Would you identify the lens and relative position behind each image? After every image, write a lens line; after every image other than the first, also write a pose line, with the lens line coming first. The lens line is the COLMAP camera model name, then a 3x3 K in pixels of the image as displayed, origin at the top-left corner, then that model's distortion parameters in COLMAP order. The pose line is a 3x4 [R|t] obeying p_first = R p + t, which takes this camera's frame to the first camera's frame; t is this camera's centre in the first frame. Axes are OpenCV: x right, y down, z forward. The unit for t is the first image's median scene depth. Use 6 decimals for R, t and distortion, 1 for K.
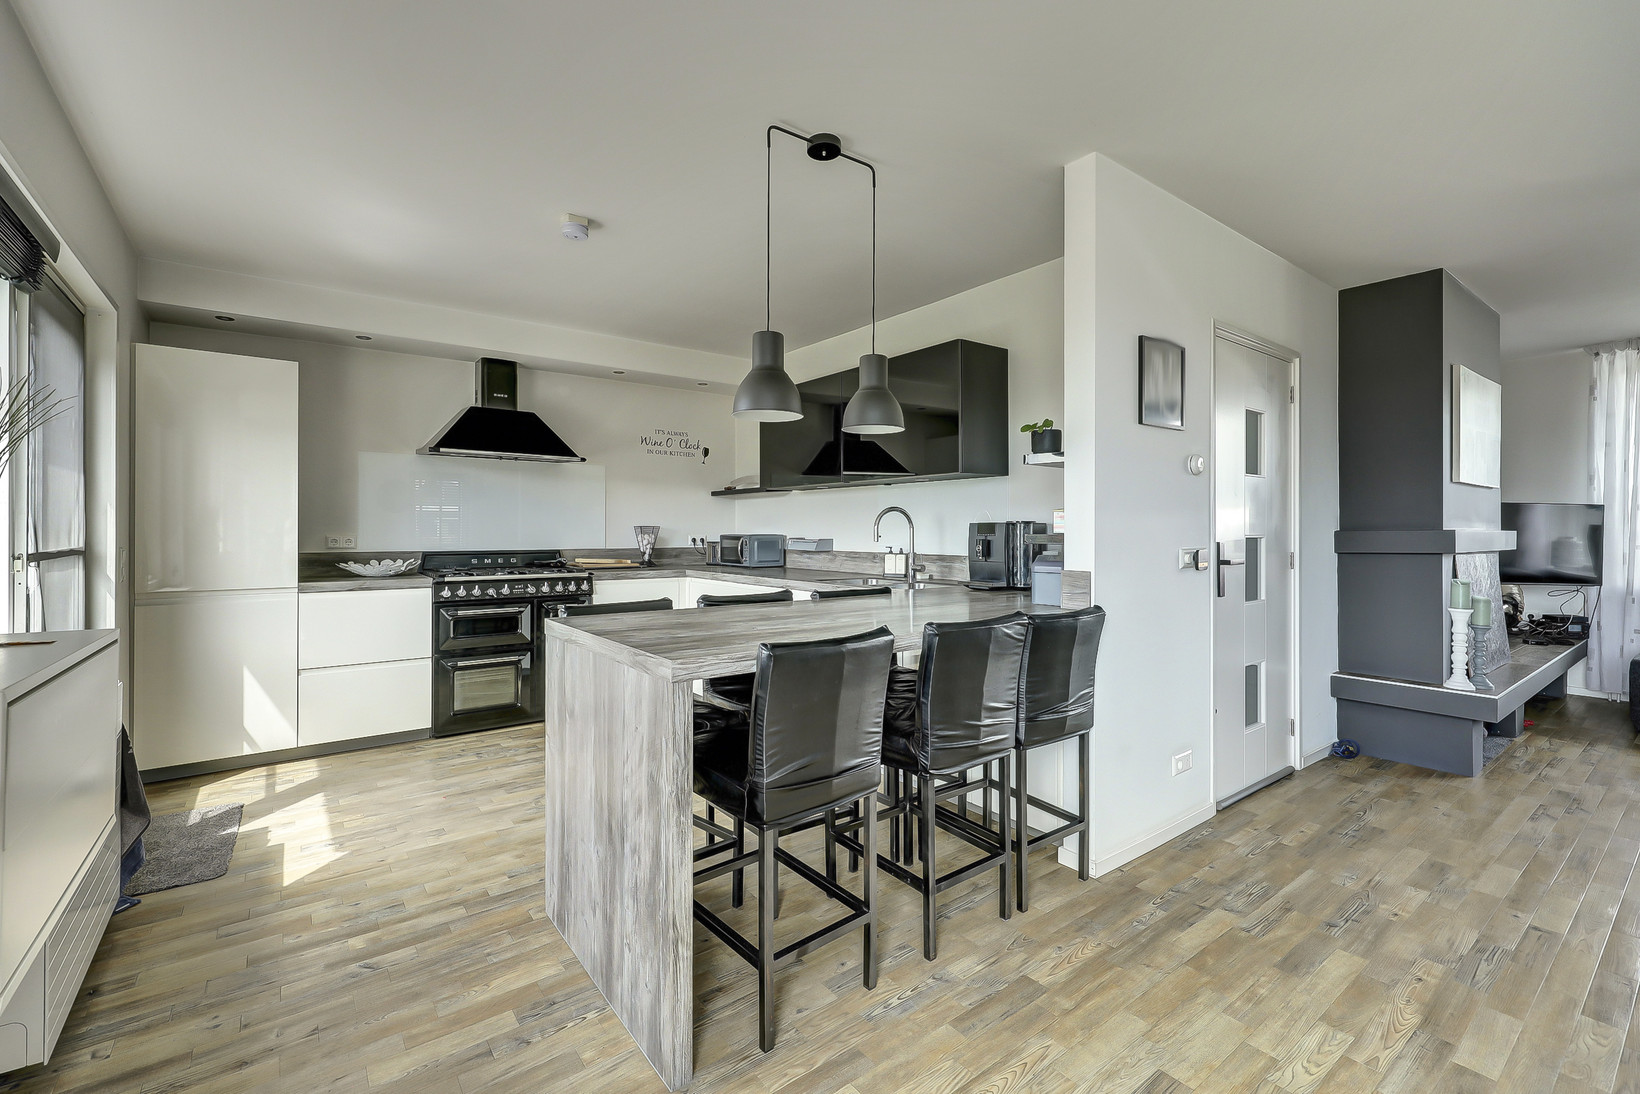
lens RADIAL K [[702.8, 0, 818.4], [0, 702.8, 530.7], [0, 0, 1]] dist [-0.000181, -0.000193]
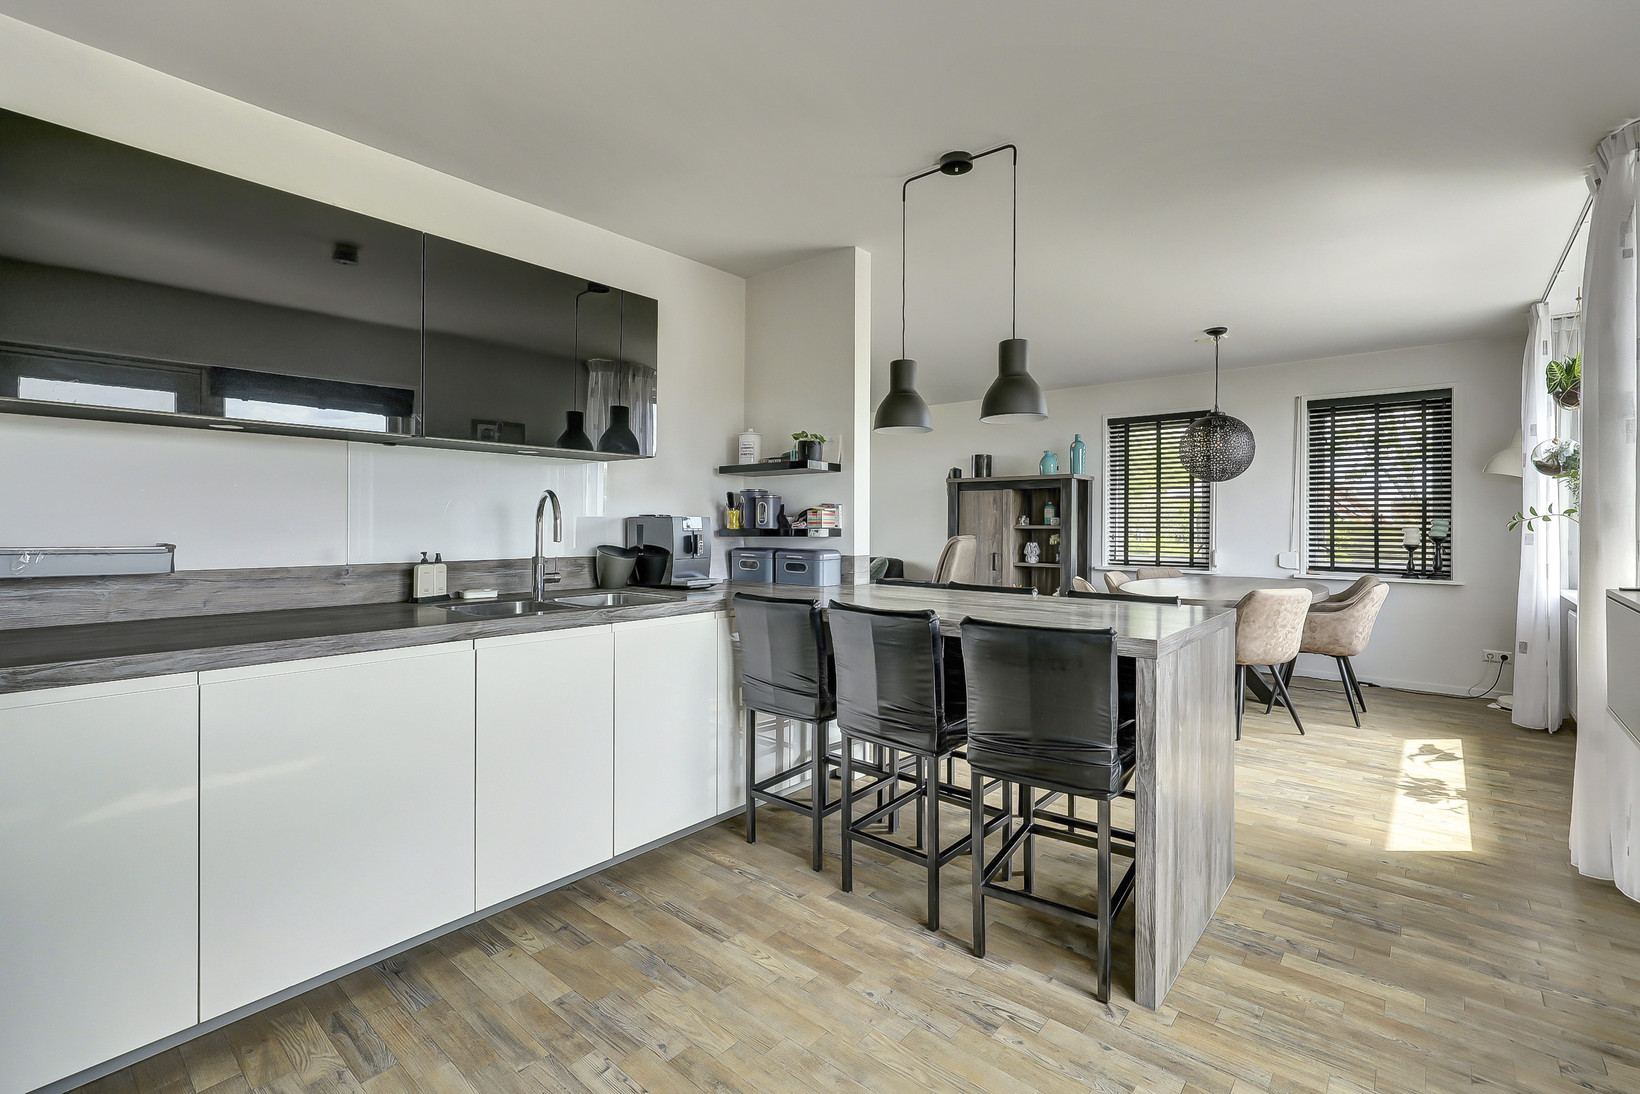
lens RADIAL K [[722.0, 0, 833.6], [0, 722.0, 524.0], [0, 0, 1]] dist [0.002241, 0.000109]
pose [[-0.220395, -0.000829, 0.975410, -0.575072], [-0.003351, 0.999994, 0.000093, -0.002359], [-0.975405, -0.003248, -0.220397, 0.801958]]
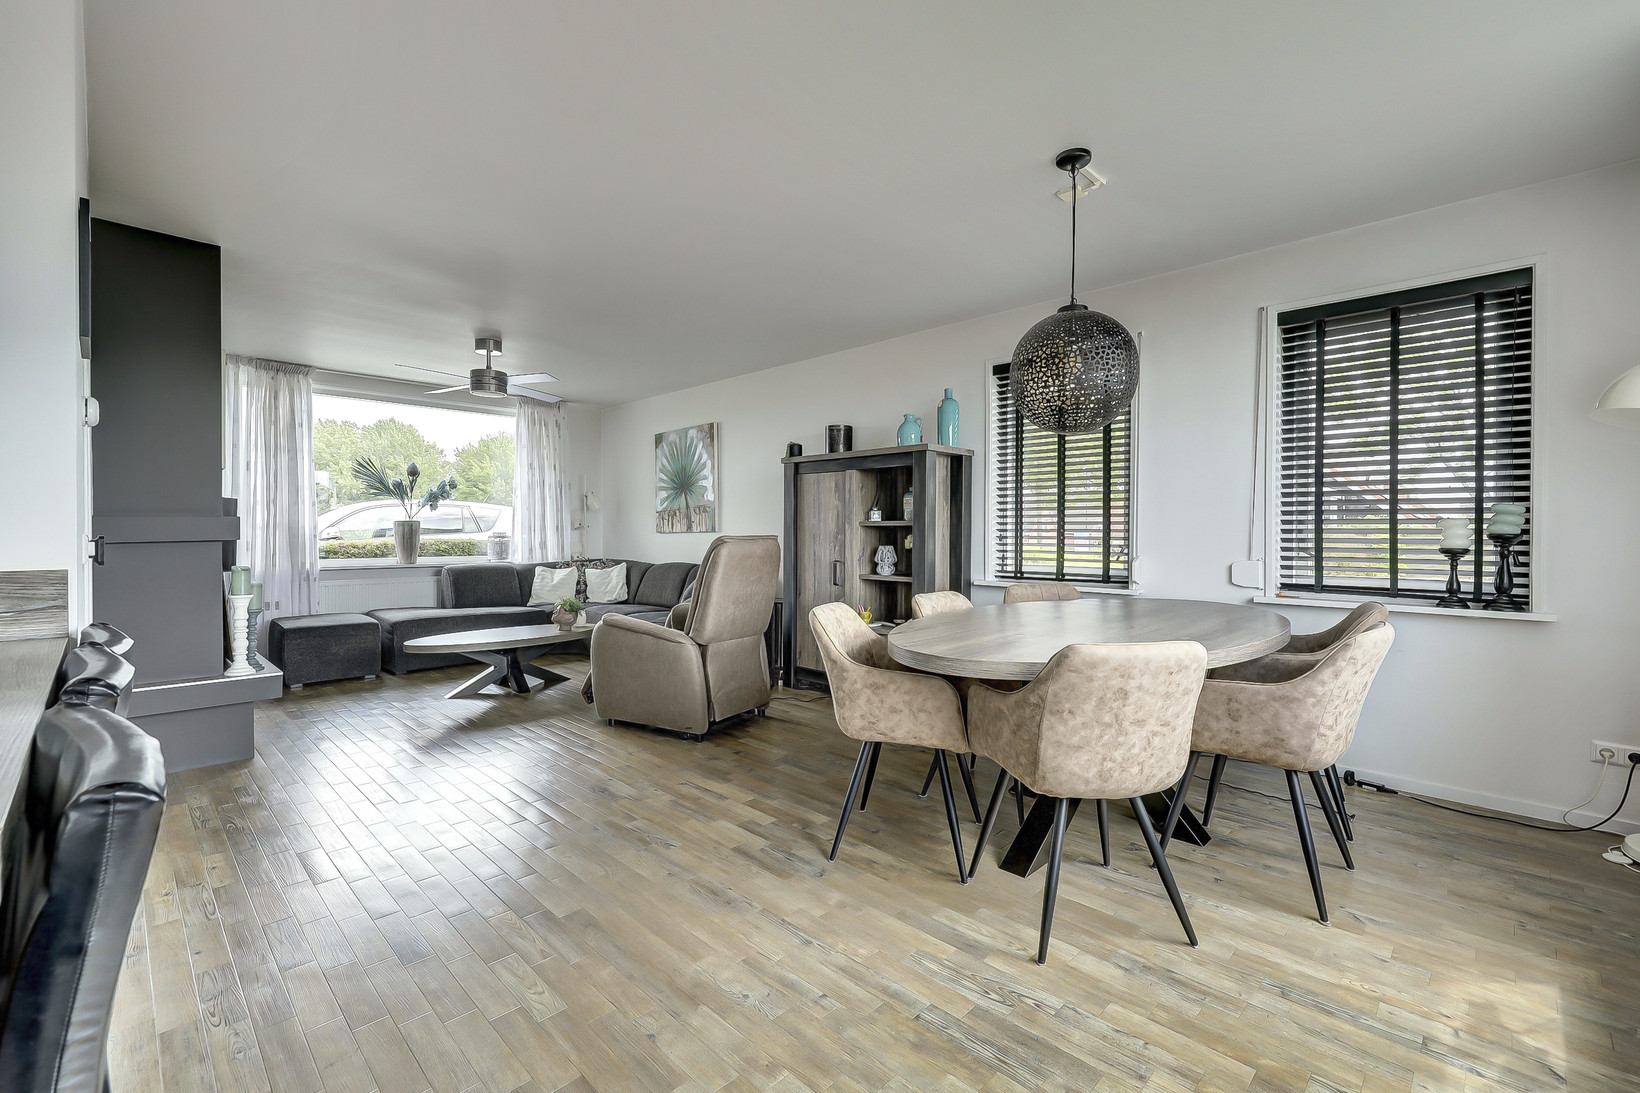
lens RADIAL K [[705.3, 0, 828.5], [0, 705.3, 536.1], [0, 0, 1]] dist [0.002872, 0.000436]
pose [[-0.148175, -0.007679, 0.988931, -0.170999], [-0.001725, 0.999970, 0.007506, 0.014394], [-0.988960, -0.000593, -0.148184, 0.262406]]
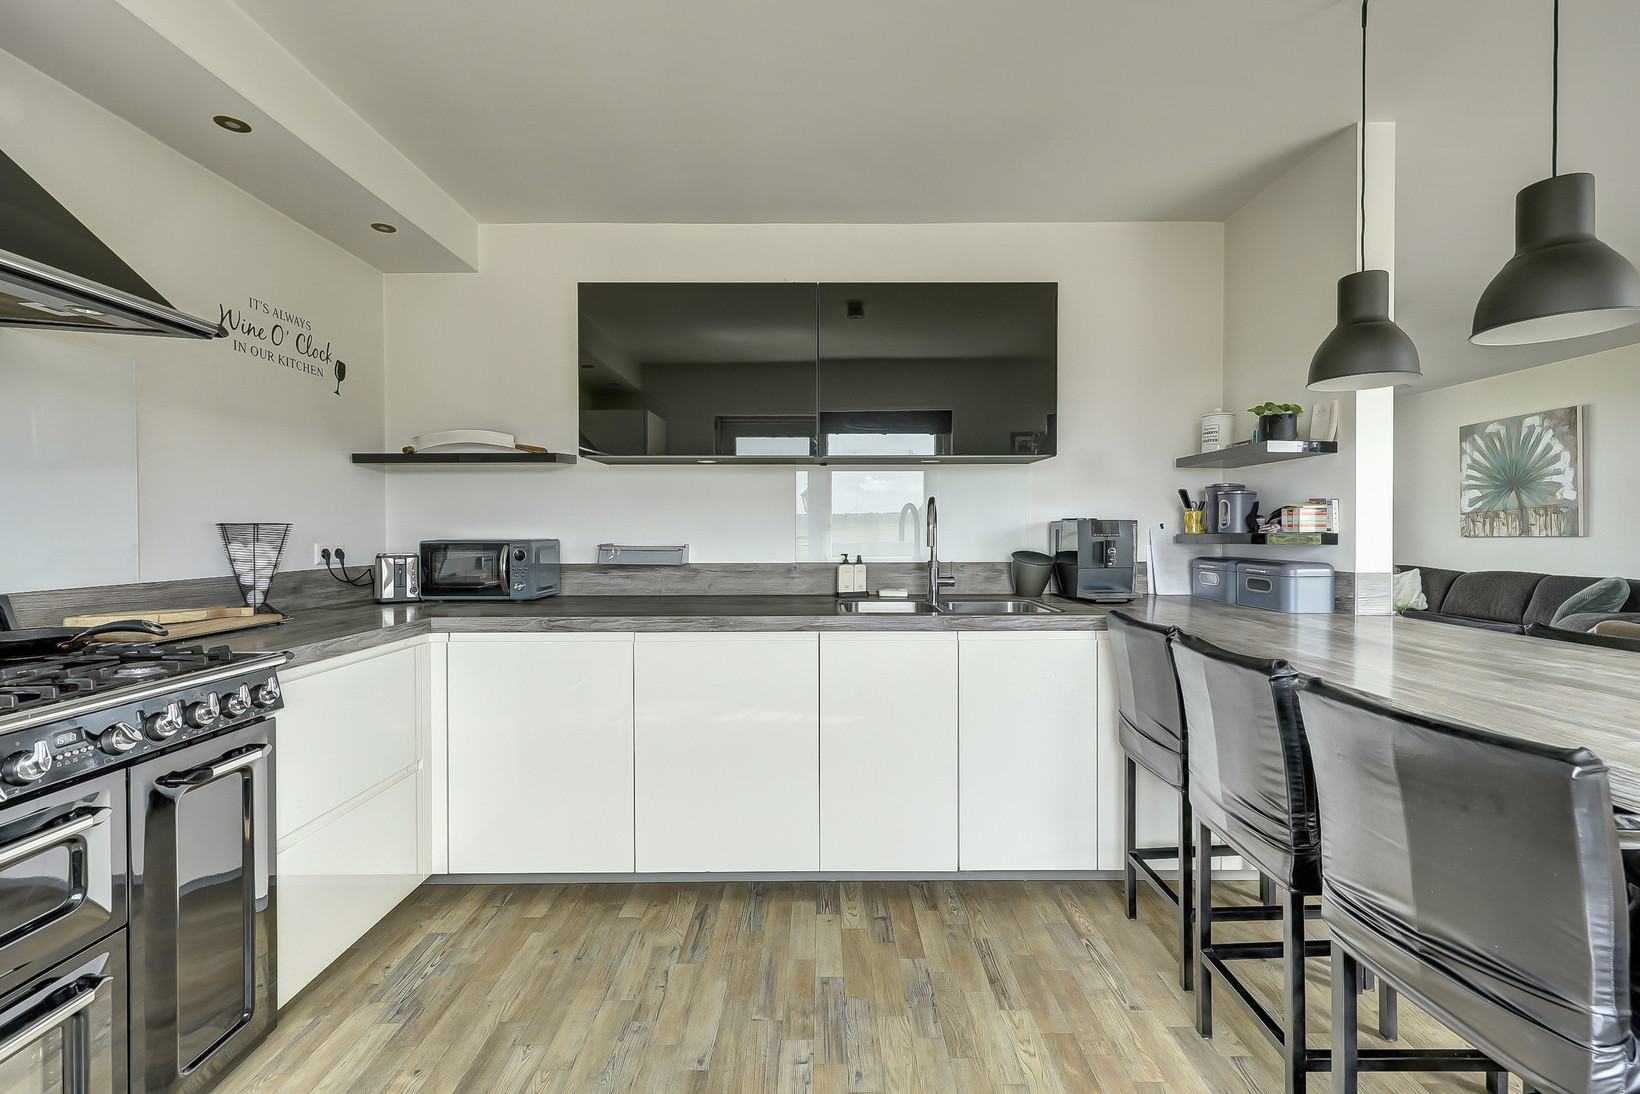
lens RADIAL K [[705.3, 0, 828.5], [0, 705.3, 536.6], [0, 0, 1]] dist [0.002872, 0.000436]
pose [[0.603037, -0.010319, 0.797646, -0.469925], [0.004316, 0.999944, 0.009674, -0.001567], [-0.797701, -0.002391, 0.603048, 0.594596]]
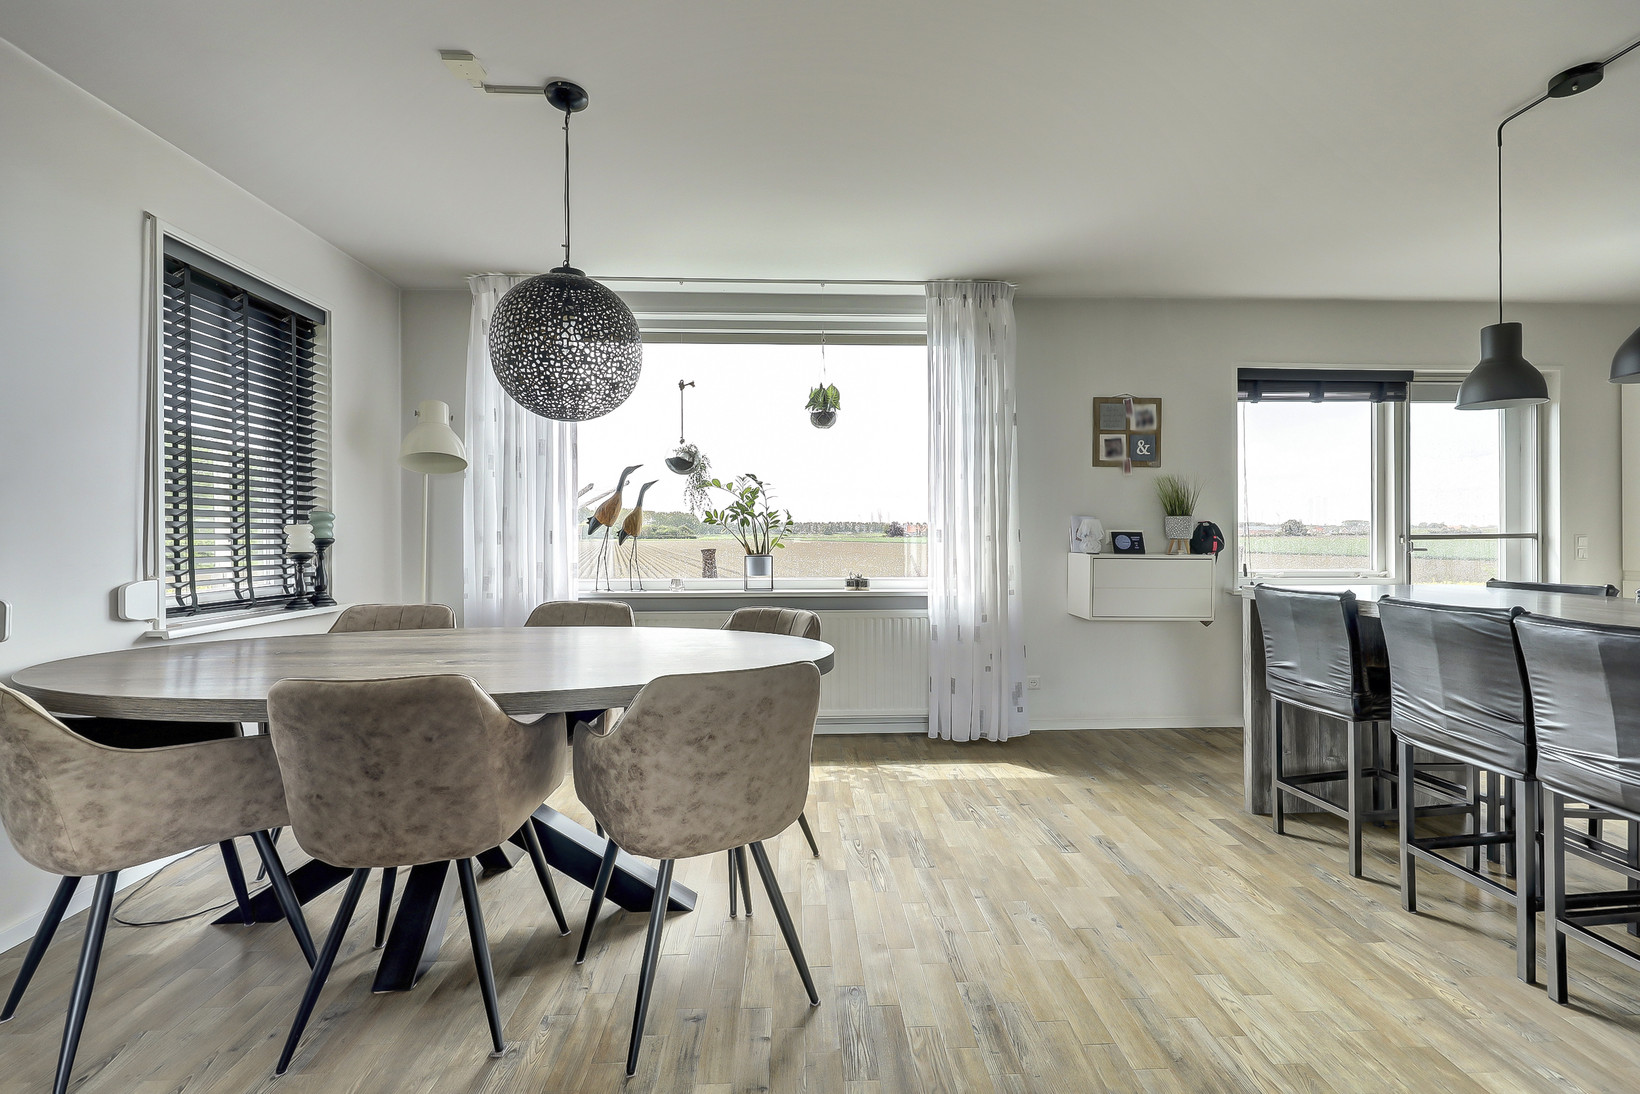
lens RADIAL K [[702.8, 0, 818.4], [0, 702.8, 530.7], [0, 0, 1]] dist [-0.000181, -0.000193]
pose [[-0.576754, -0.003338, -0.816911, 0.724689], [0.002933, 0.999977, -0.006157, 0.013976], [0.816913, -0.005947, -0.576731, 0.410861]]
